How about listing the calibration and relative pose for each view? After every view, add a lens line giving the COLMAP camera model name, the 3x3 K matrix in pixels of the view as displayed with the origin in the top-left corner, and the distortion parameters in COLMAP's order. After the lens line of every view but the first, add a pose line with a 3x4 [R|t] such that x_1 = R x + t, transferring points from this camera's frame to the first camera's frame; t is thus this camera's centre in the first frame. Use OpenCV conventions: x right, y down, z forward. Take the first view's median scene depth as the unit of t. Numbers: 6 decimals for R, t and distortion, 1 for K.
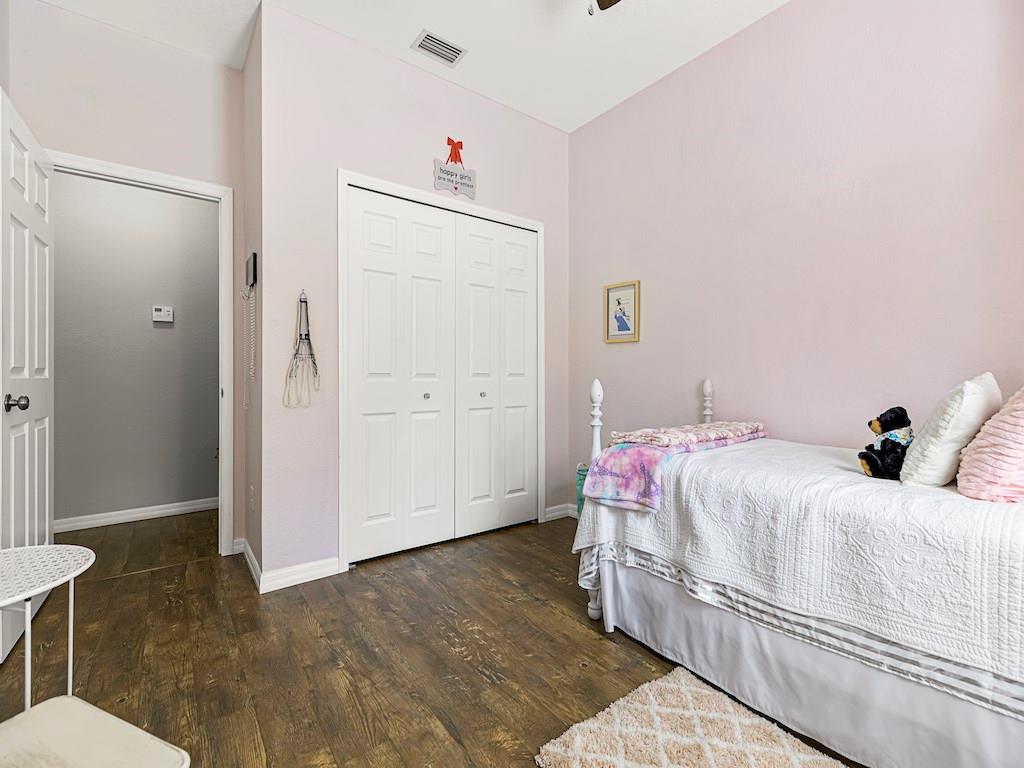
lens RADIAL K [[456.3, 0, 513.0], [0, 456.3, 379.2], [0, 0, 1]] dist [0.000920, -0.000078]
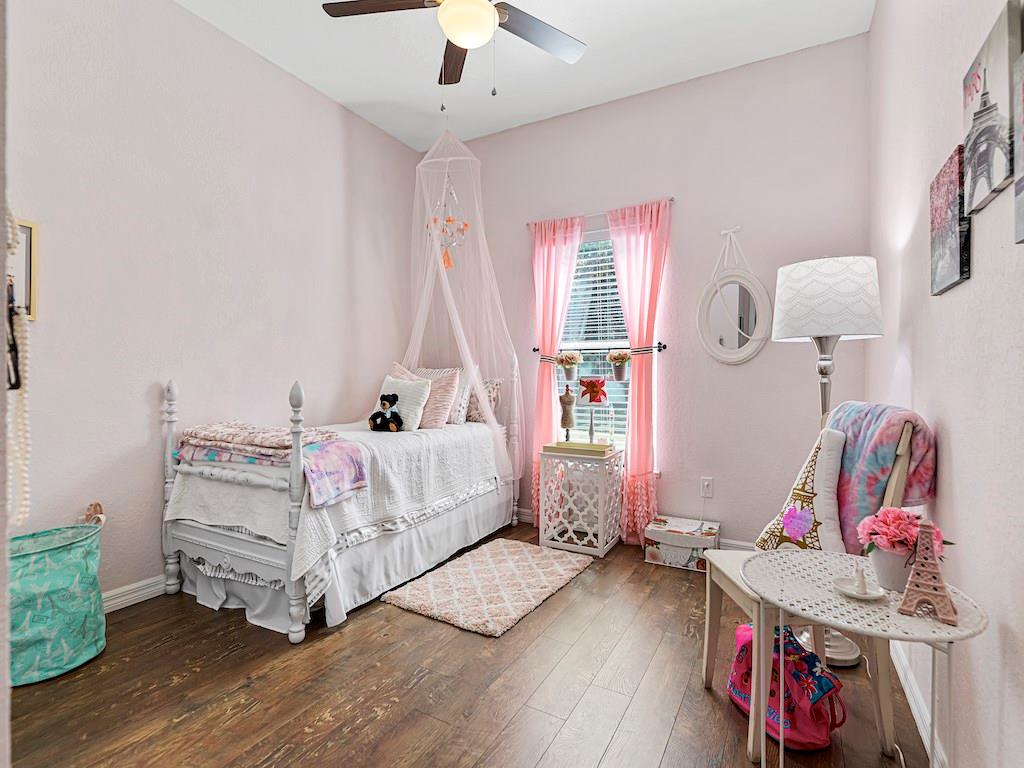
lens RADIAL K [[513.5, 0, 512.1], [0, 513.5, 378.8], [0, 0, 1]] dist [0.001345, 0.000253]
pose [[-0.406792, -0.014964, 0.913398, -1.197859], [-0.004242, 0.999886, 0.014492, -0.028732], [-0.913511, 0.002021, -0.406809, 1.313055]]
